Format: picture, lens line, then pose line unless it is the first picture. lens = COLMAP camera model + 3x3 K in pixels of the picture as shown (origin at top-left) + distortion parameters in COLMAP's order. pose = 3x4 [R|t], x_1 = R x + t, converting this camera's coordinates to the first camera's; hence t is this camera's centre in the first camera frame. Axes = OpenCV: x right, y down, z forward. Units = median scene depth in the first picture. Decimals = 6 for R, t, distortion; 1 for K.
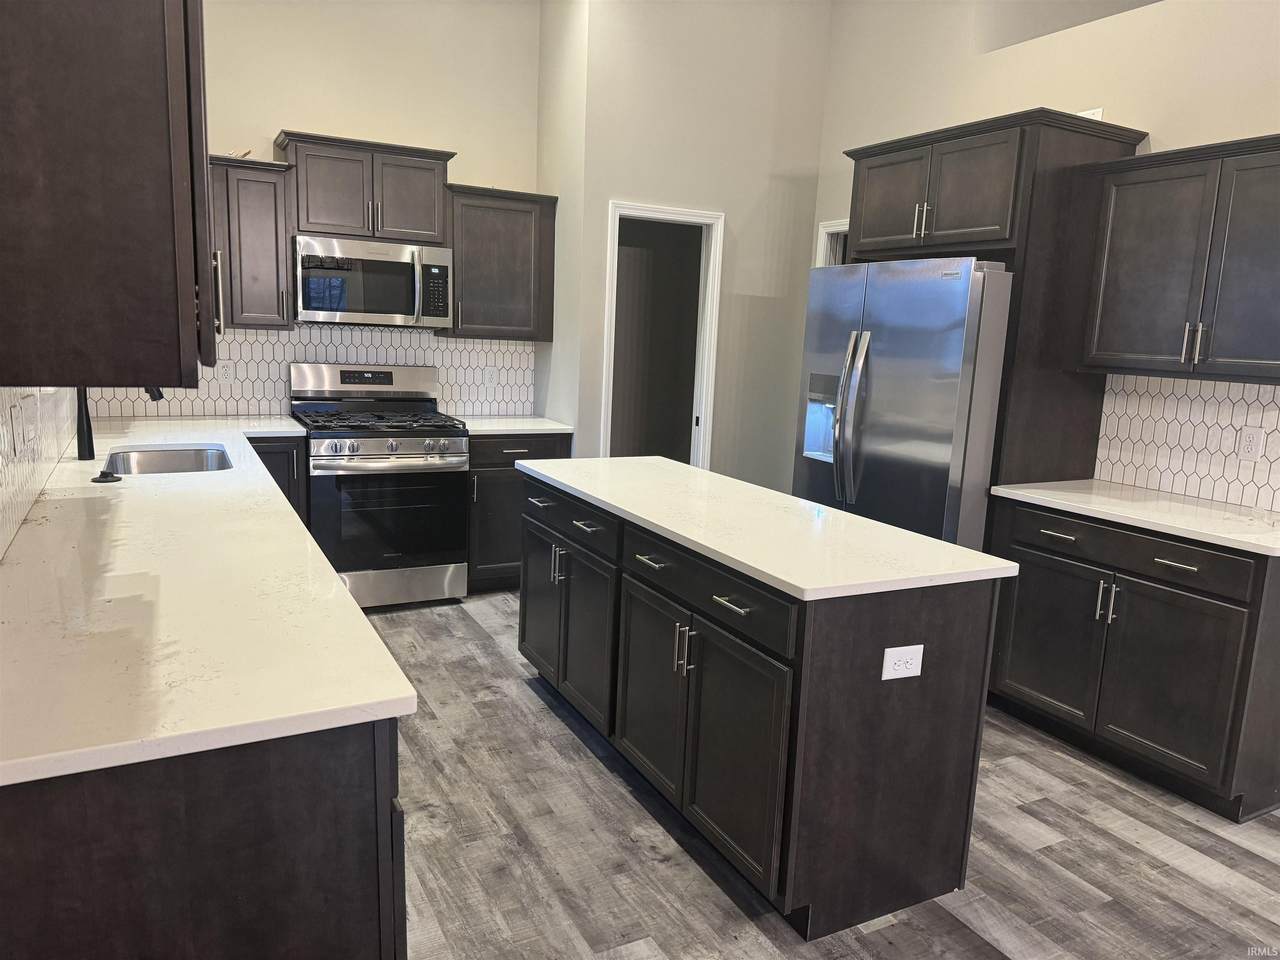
lens RADIAL K [[894.9, 0, 636.3], [0, 894.9, 484.1], [0, 0, 1]] dist [0.029854, -0.048140]
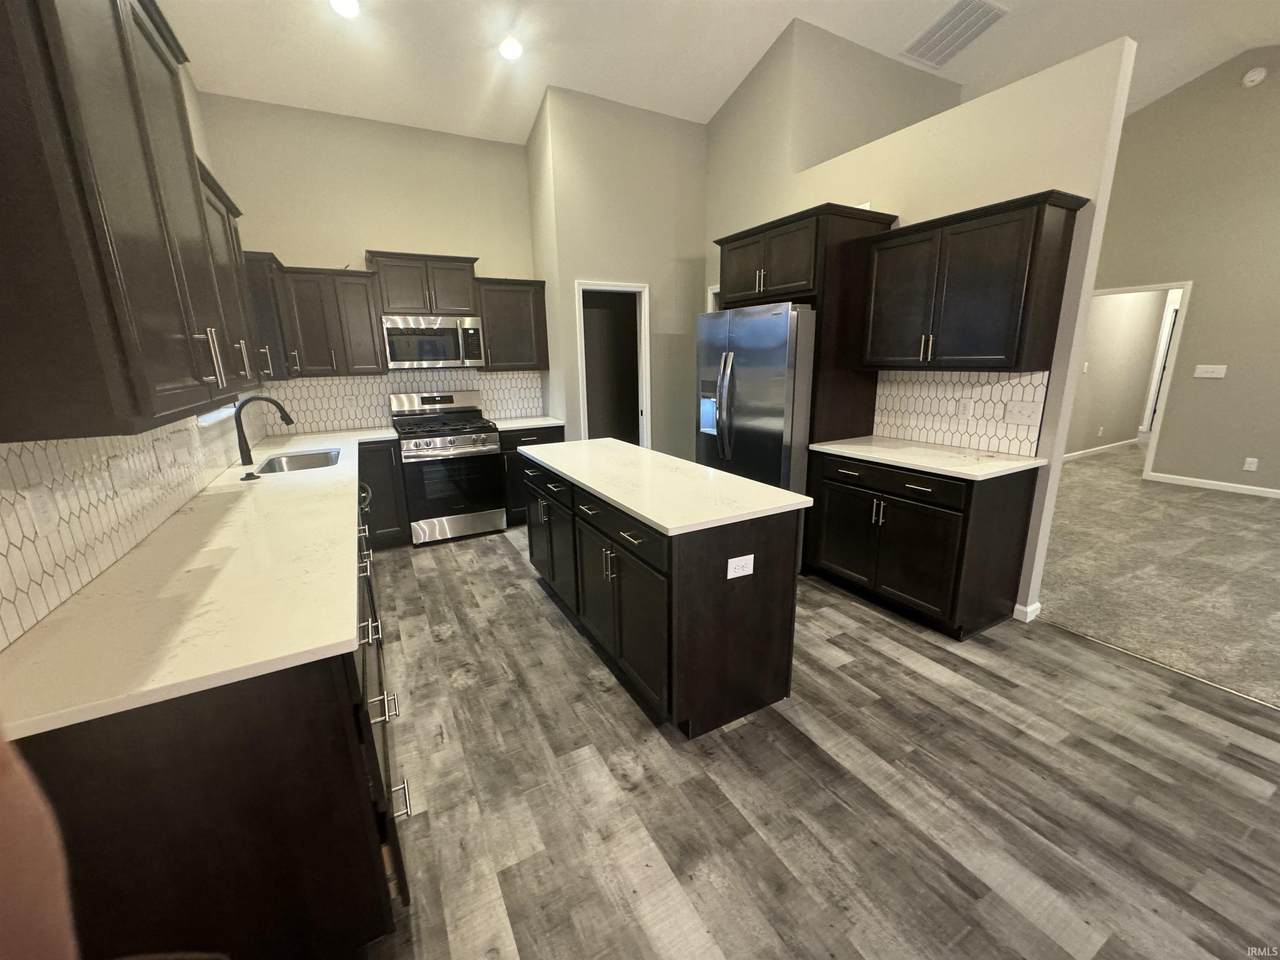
lens RADIAL K [[505.3, 0, 639.6], [0, 505.3, 482.7], [0, 0, 1]] dist [-0.014724, 0.000686]
pose [[0.997954, -0.063911, 0.001753, 0.085373], [0.063620, 0.995387, 0.071809, -0.014601], [-0.006335, -0.071551, 0.997417, 0.087746]]
